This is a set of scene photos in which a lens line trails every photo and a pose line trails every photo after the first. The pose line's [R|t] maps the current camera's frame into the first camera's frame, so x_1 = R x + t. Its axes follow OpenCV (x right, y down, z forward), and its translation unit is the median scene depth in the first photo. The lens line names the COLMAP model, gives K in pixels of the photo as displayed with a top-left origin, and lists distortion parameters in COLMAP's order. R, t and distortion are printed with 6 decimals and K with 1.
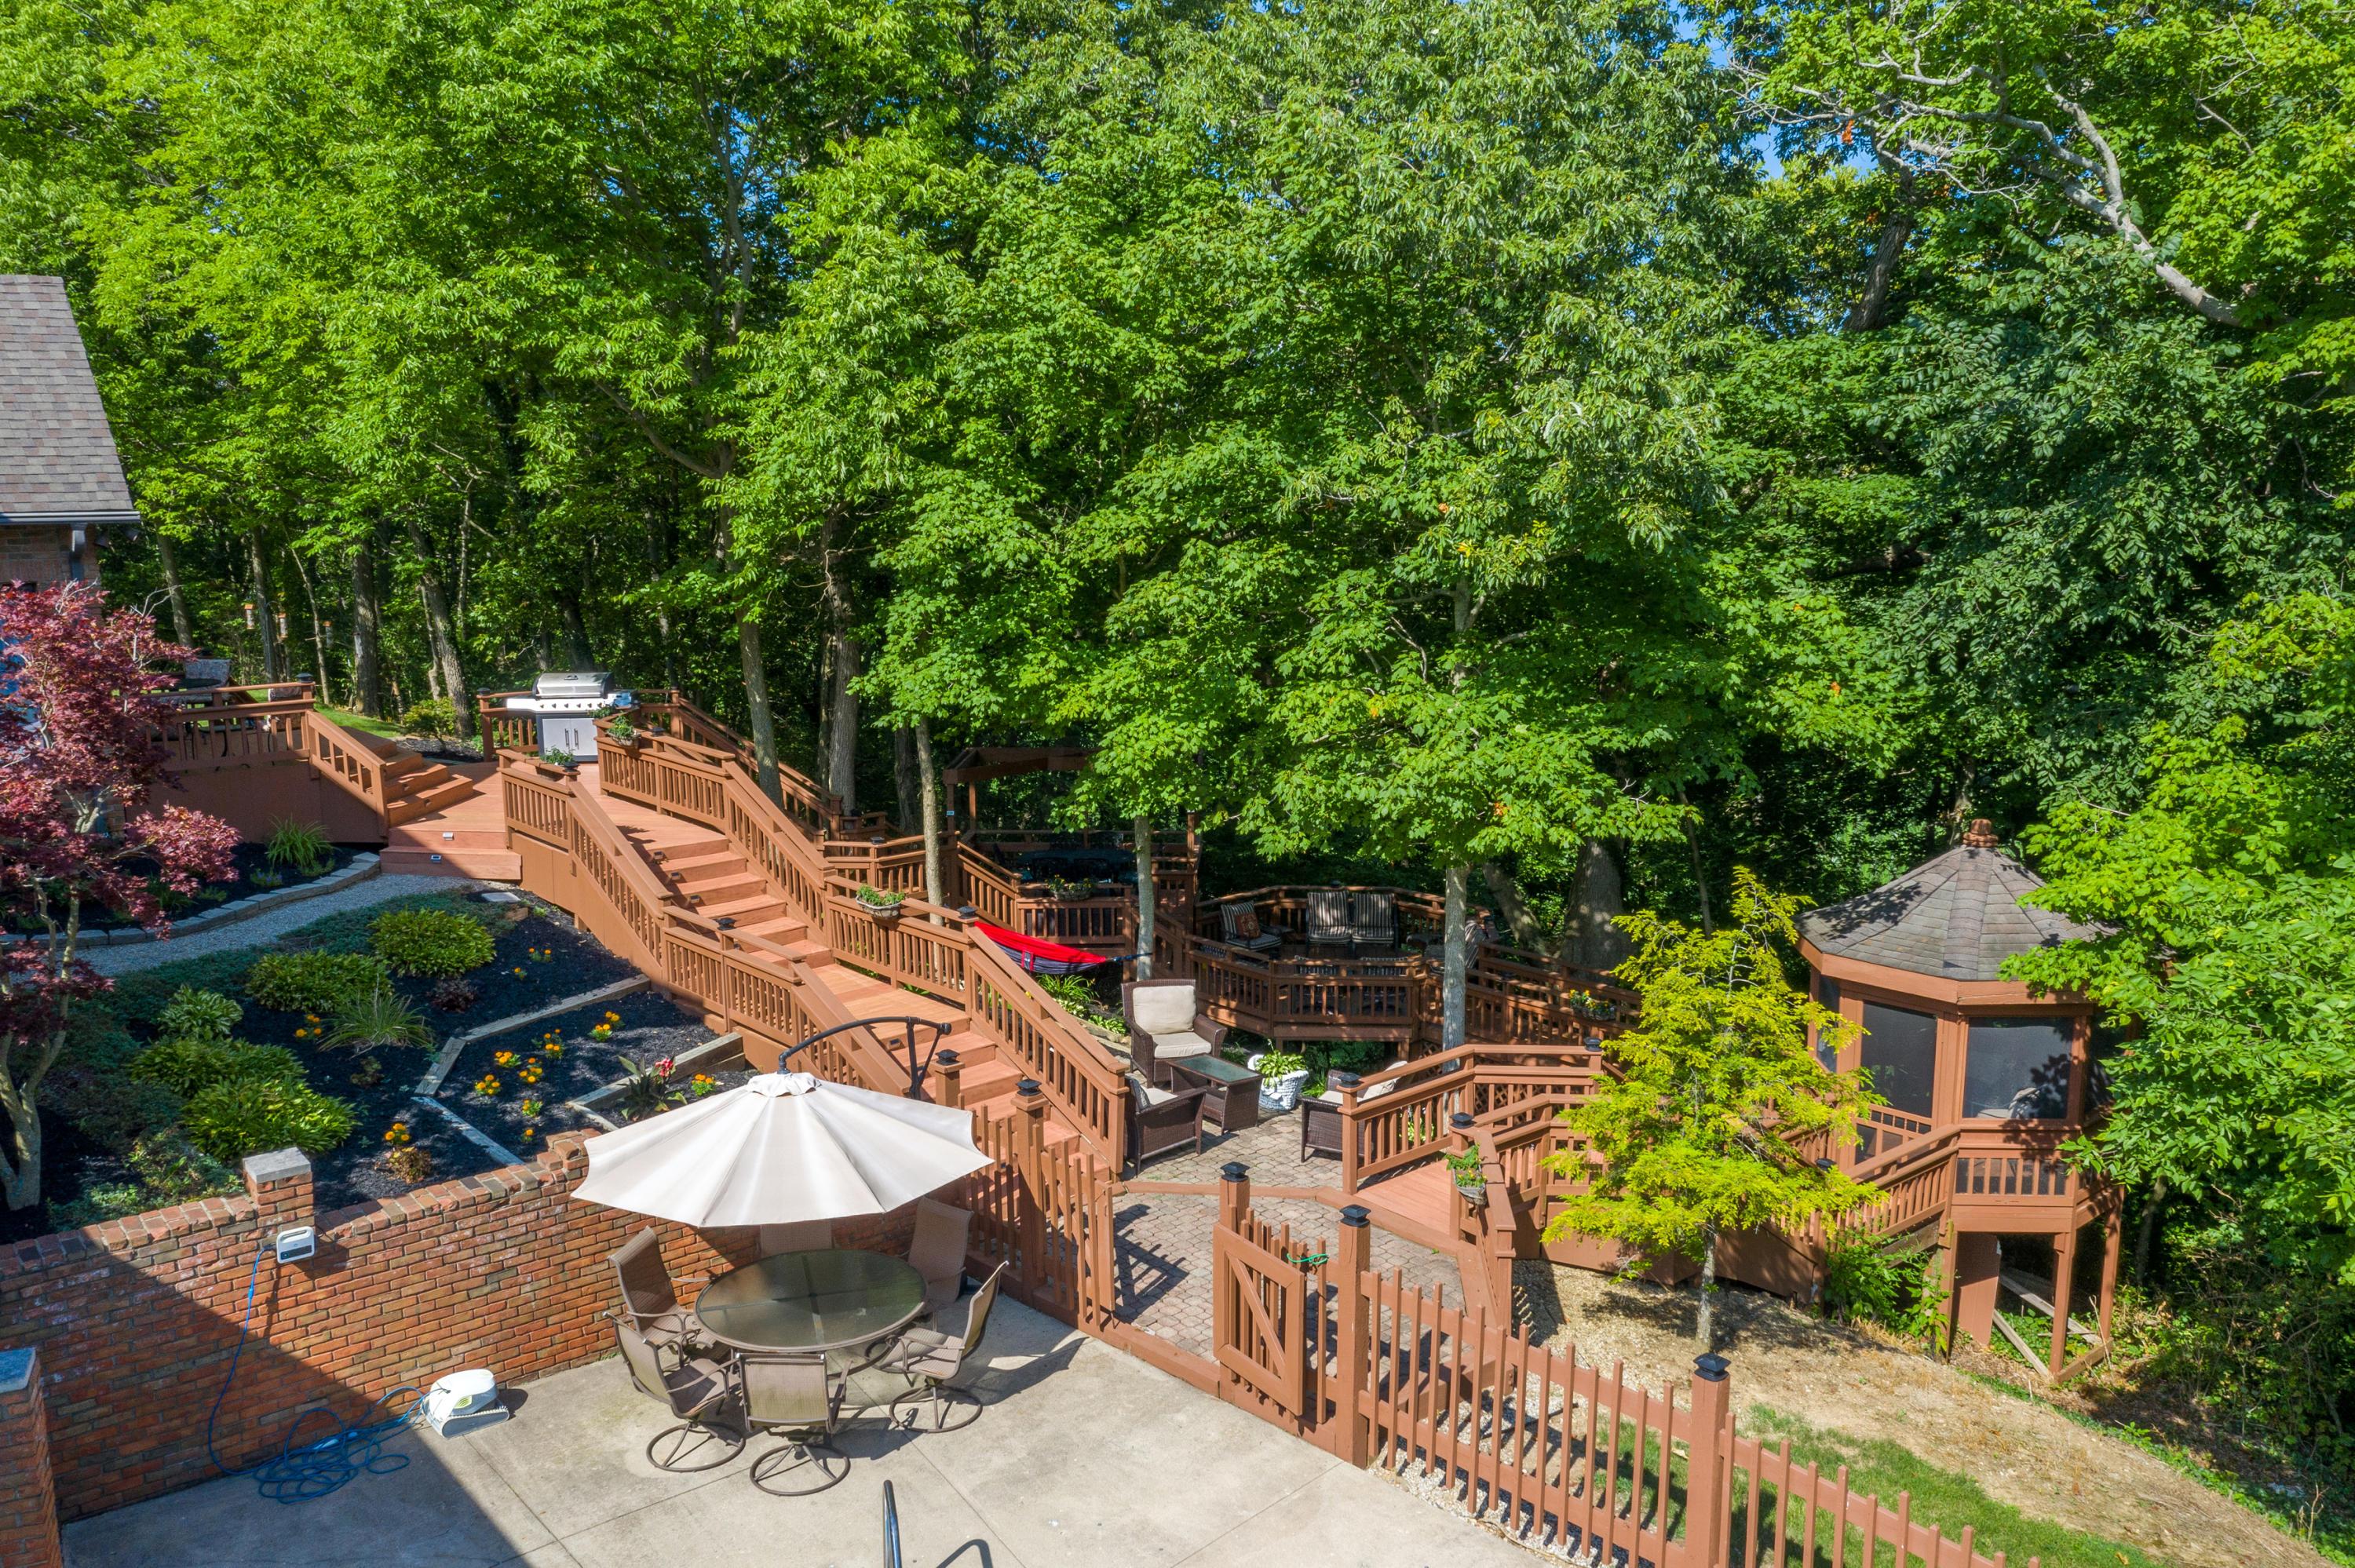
lens RADIAL K [[1774.6, 0, 1177.5], [0, 1774.6, 784.0], [0, 0, 1]] dist [-0.000768, -0.002611]
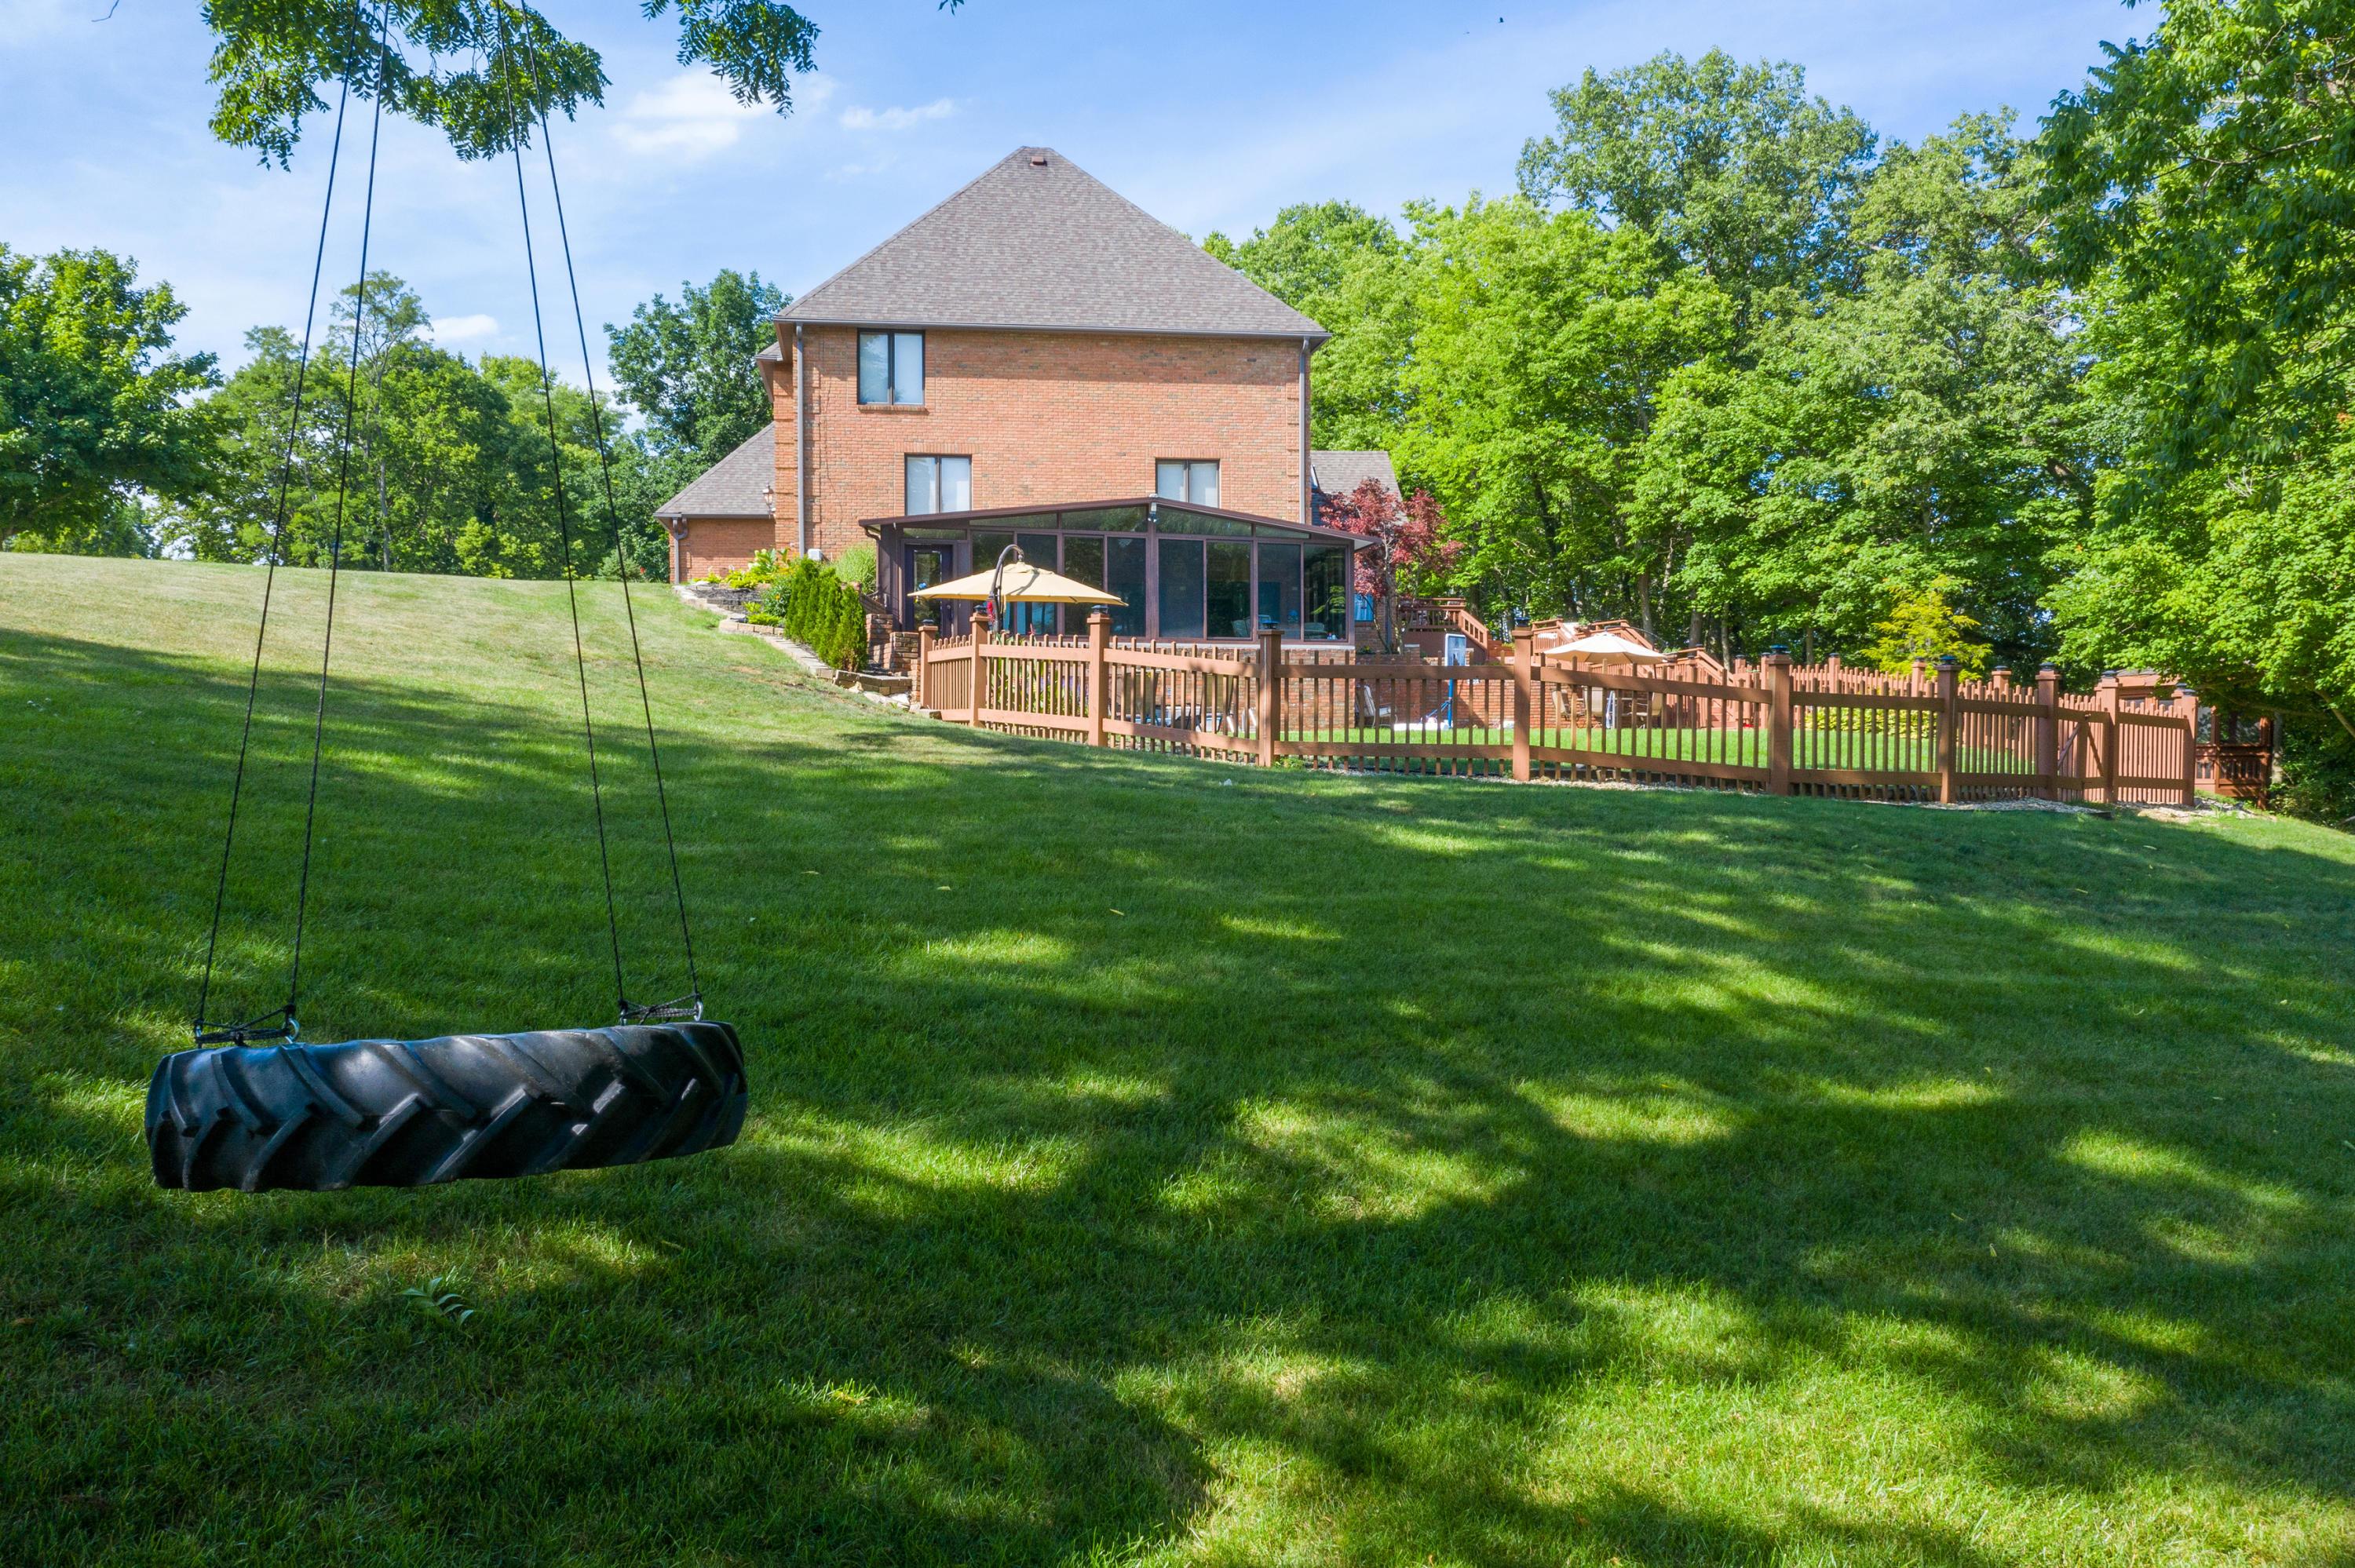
lens RADIAL K [[1901.4, 0, 1177.5], [0, 1901.4, 784.0], [0, 0, 1]] dist [-0.008196, 0.051846]
pose [[0.846597, 0.003922, -0.532221, 0.665423], [-0.092324, 0.985895, -0.139593, 0.678573], [0.524167, 0.167316, 0.835018, -1.566610]]
